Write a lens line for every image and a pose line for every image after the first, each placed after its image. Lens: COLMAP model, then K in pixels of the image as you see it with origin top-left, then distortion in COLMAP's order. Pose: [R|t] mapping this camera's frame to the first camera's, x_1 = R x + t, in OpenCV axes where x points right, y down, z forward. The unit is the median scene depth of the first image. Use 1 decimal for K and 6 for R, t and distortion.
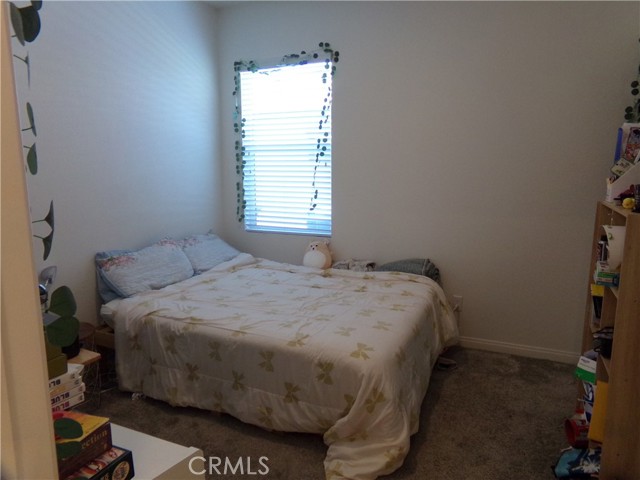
lens RADIAL K [[437.6, 0, 320.3], [0, 437.6, 237.4], [0, 0, 1]] dist [-0.062241, 0.076771]
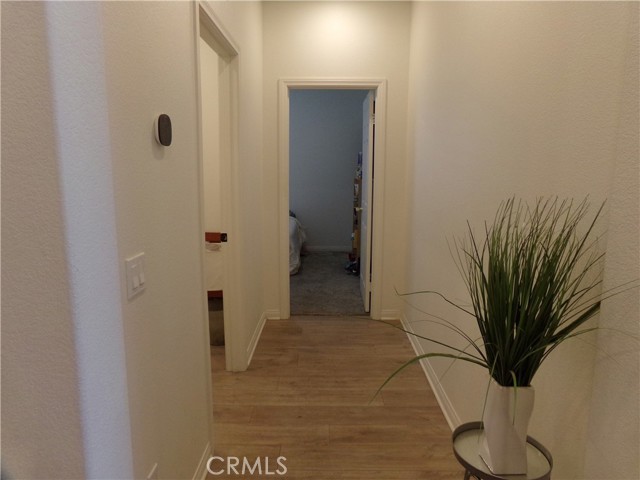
lens RADIAL K [[437.6, 0, 319.5], [0, 437.6, 240.3], [0, 0, 1]] dist [-0.062241, 0.076771]
pose [[0.913671, -0.057954, 0.402302, -0.580912], [0.057741, 0.998251, 0.012668, 0.211400], [-0.402333, 0.011655, 0.915419, -1.186038]]
